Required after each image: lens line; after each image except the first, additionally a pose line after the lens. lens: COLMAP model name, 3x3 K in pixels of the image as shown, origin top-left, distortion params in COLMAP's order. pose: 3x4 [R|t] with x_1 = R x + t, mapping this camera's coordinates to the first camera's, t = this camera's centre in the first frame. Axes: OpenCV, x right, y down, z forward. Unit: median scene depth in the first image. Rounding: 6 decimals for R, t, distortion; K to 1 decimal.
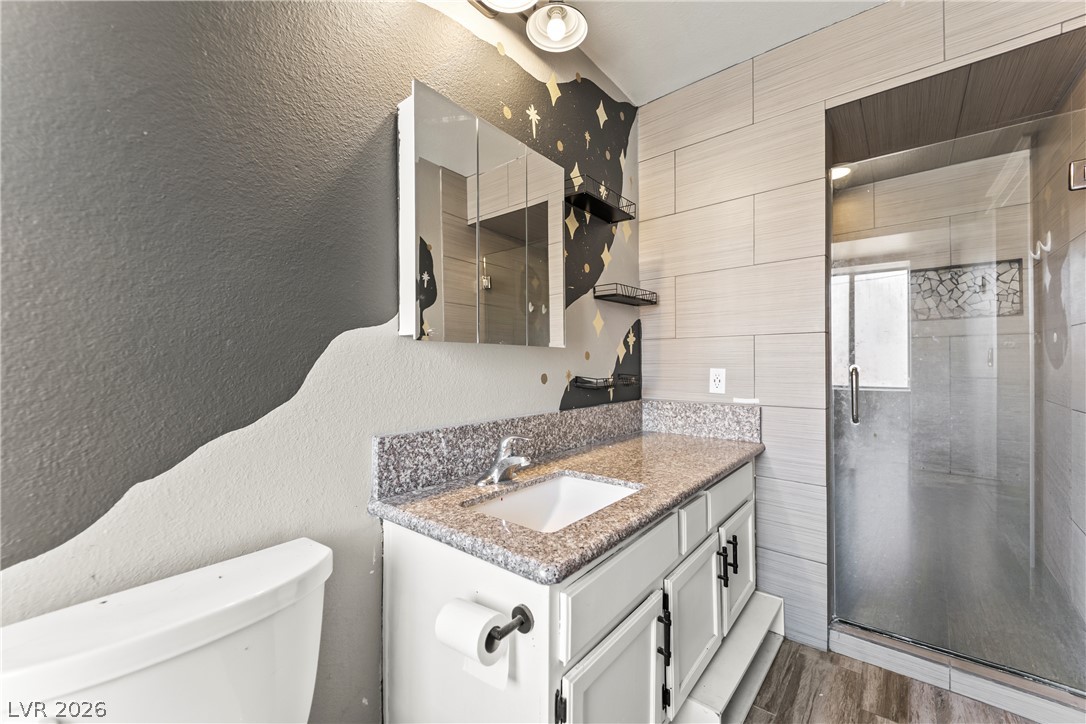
lens RADIAL K [[431.3, 0, 540.8], [0, 431.3, 363.4], [0, 0, 1]] dist [0.014211, -0.008379]
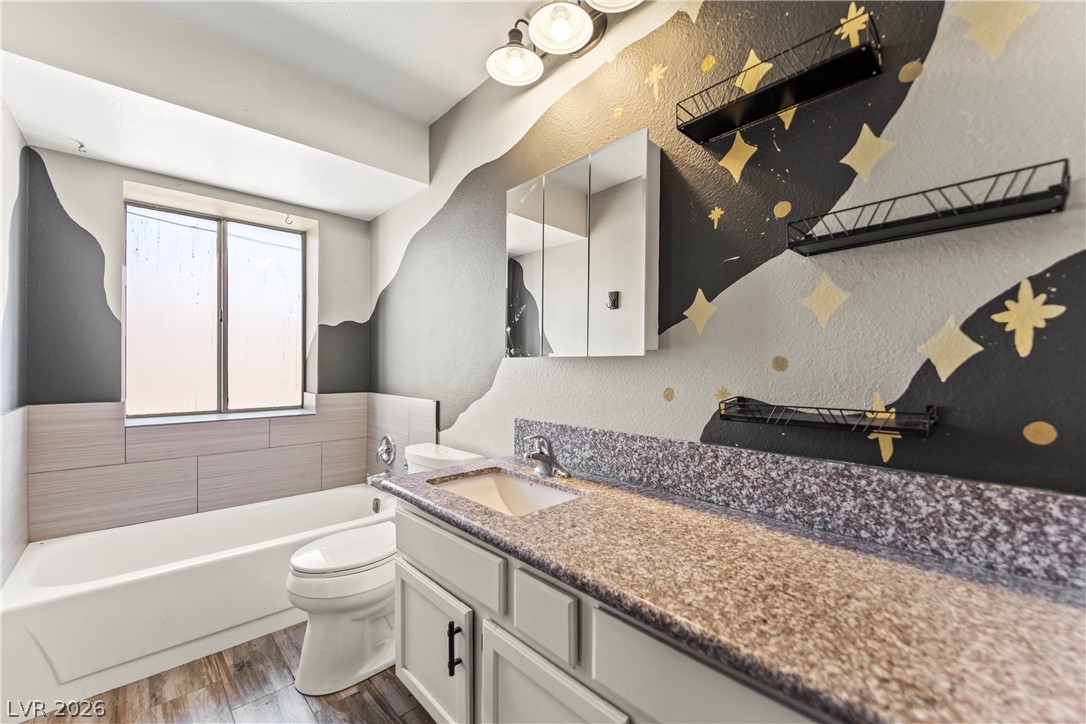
lens RADIAL K [[431.3, 0, 537.5], [0, 431.3, 369.0], [0, 0, 1]] dist [0.014211, -0.008379]
pose [[-0.136032, 0.008361, -0.990669, 0.766367], [-0.001405, 0.999962, 0.008632, -0.016279], [0.990703, 0.002566, -0.136015, 0.810945]]
